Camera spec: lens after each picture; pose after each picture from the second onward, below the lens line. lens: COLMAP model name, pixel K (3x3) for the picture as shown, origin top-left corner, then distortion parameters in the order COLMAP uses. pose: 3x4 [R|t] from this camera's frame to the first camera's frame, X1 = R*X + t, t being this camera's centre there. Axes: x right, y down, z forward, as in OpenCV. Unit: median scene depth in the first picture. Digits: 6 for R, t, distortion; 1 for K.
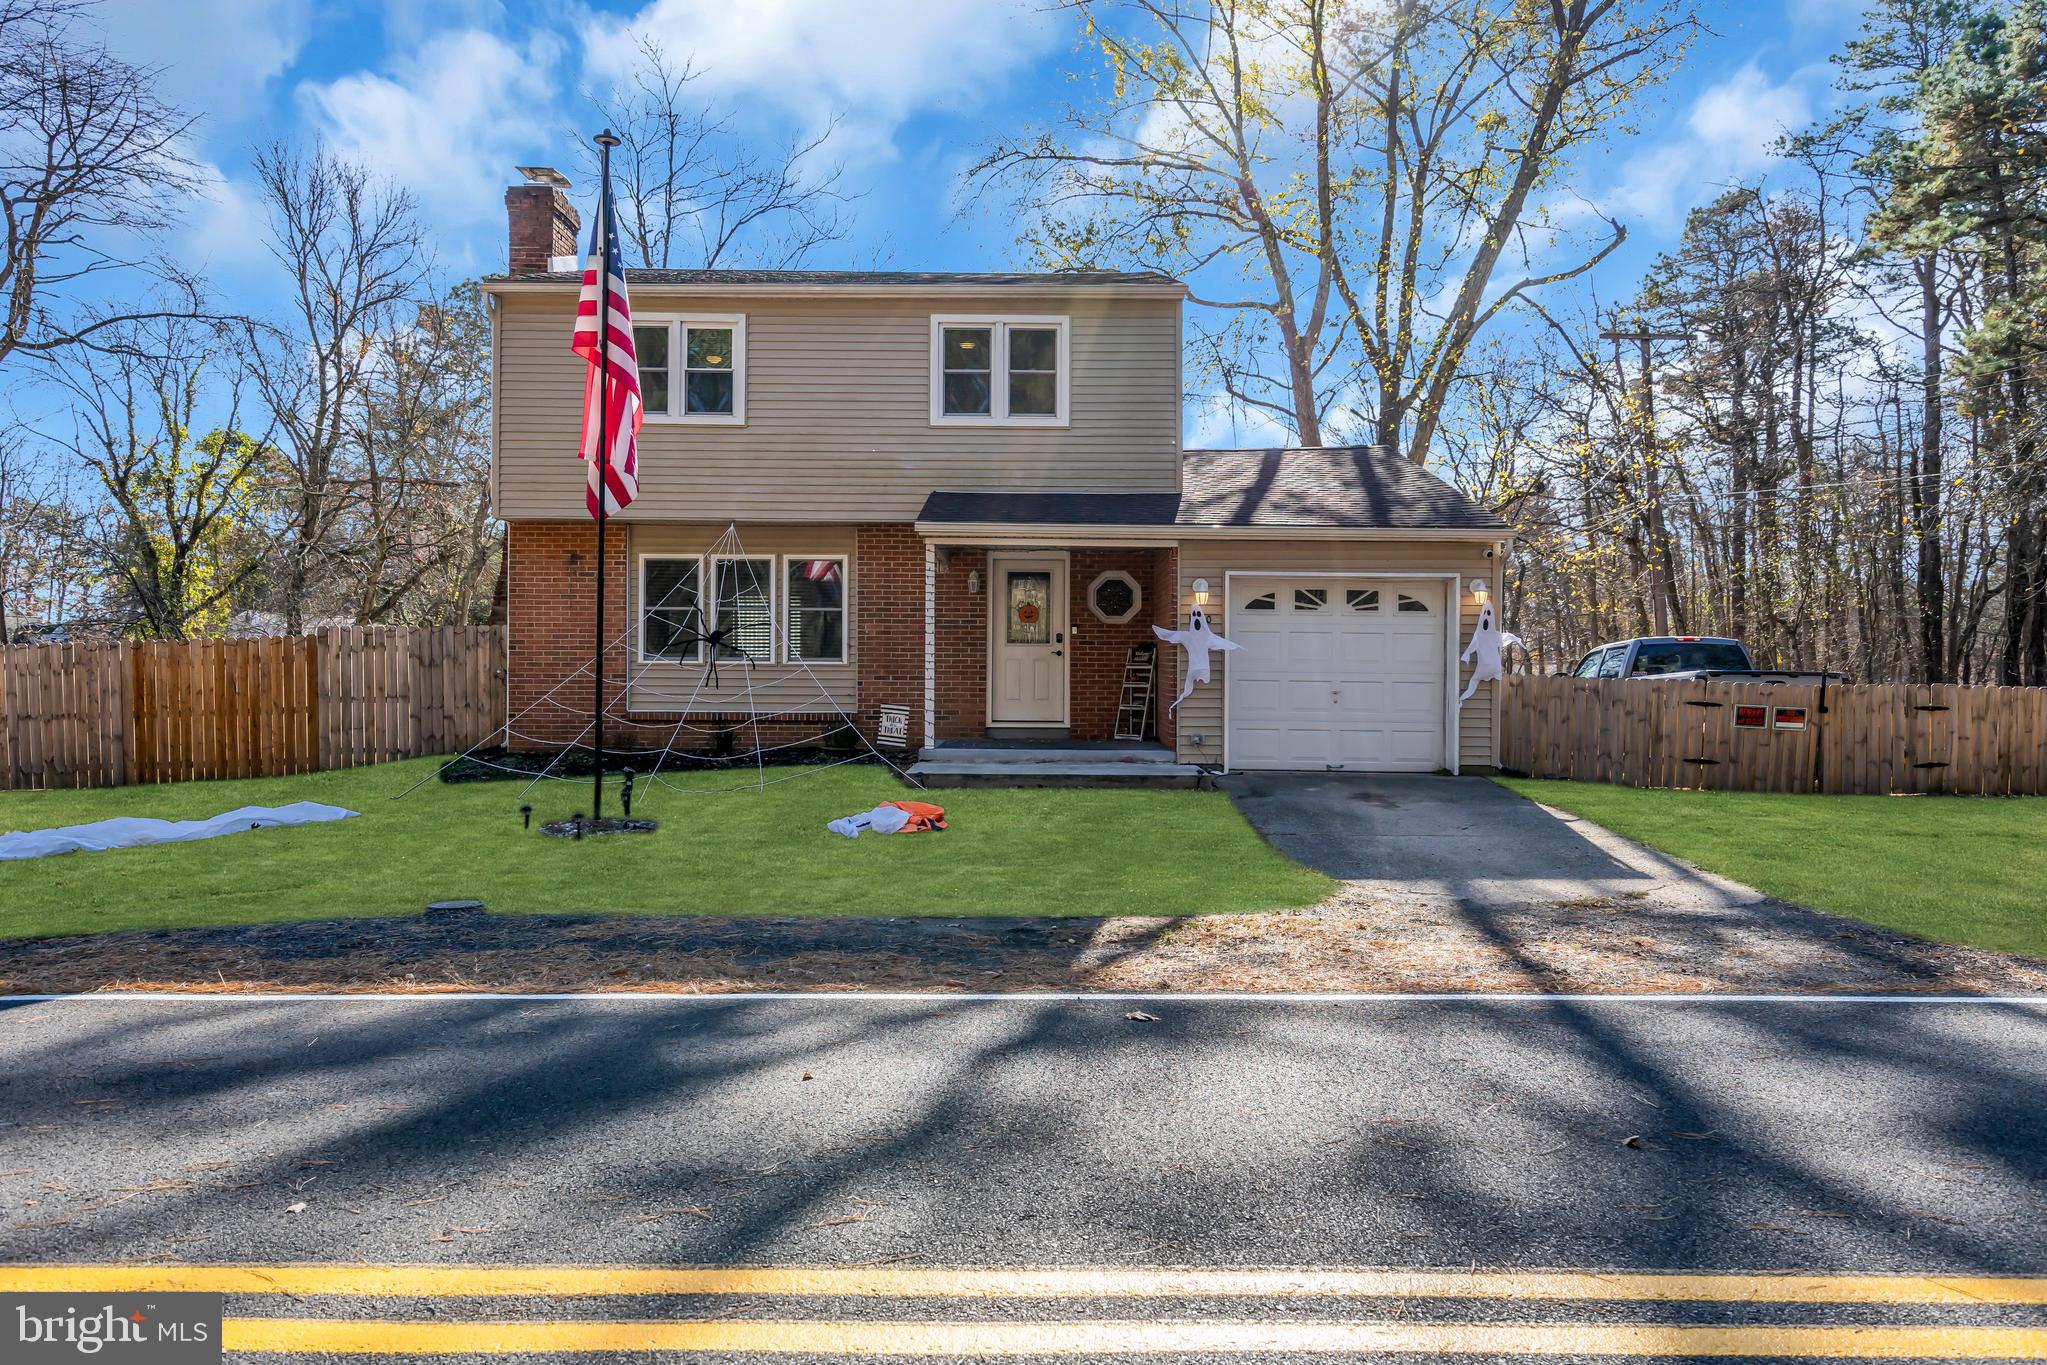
lens RADIAL K [[1410.8, 0, 1022.3], [0, 1410.8, 691.5], [0, 0, 1]] dist [0.003255, -0.000055]
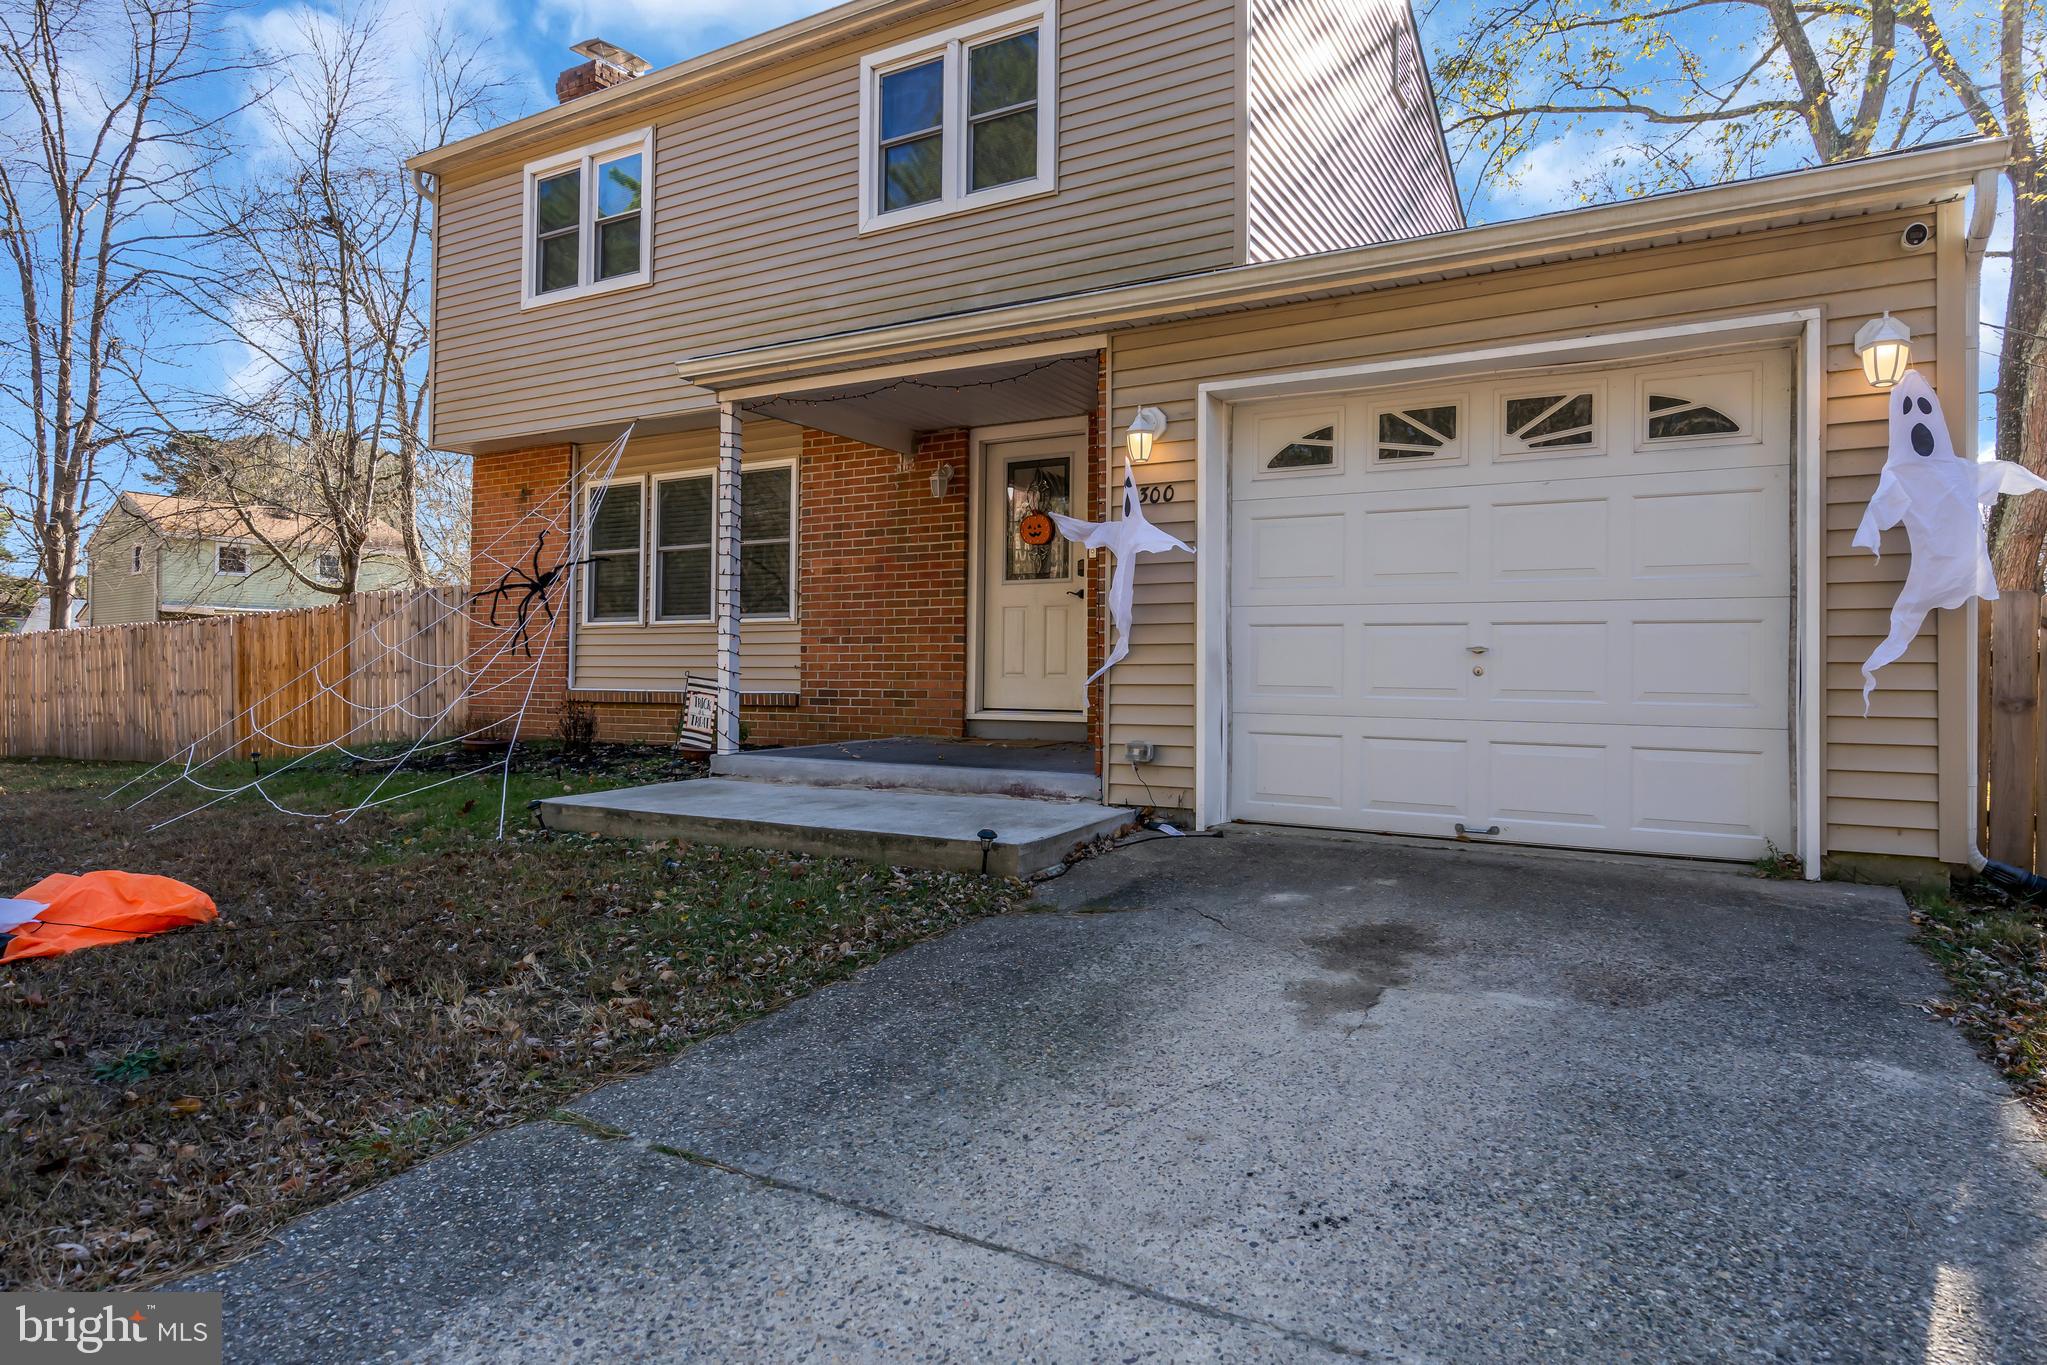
lens RADIAL K [[1179.6, 0, 1024.5], [0, 1179.6, 672.0], [0, 0, 1]] dist [0.000944, 0.001031]
pose [[0.863420, -0.002229, -0.504480, 0.281239], [-0.001734, 0.999971, -0.007386, 0.009817], [0.504482, 0.007252, 0.863392, 0.632557]]
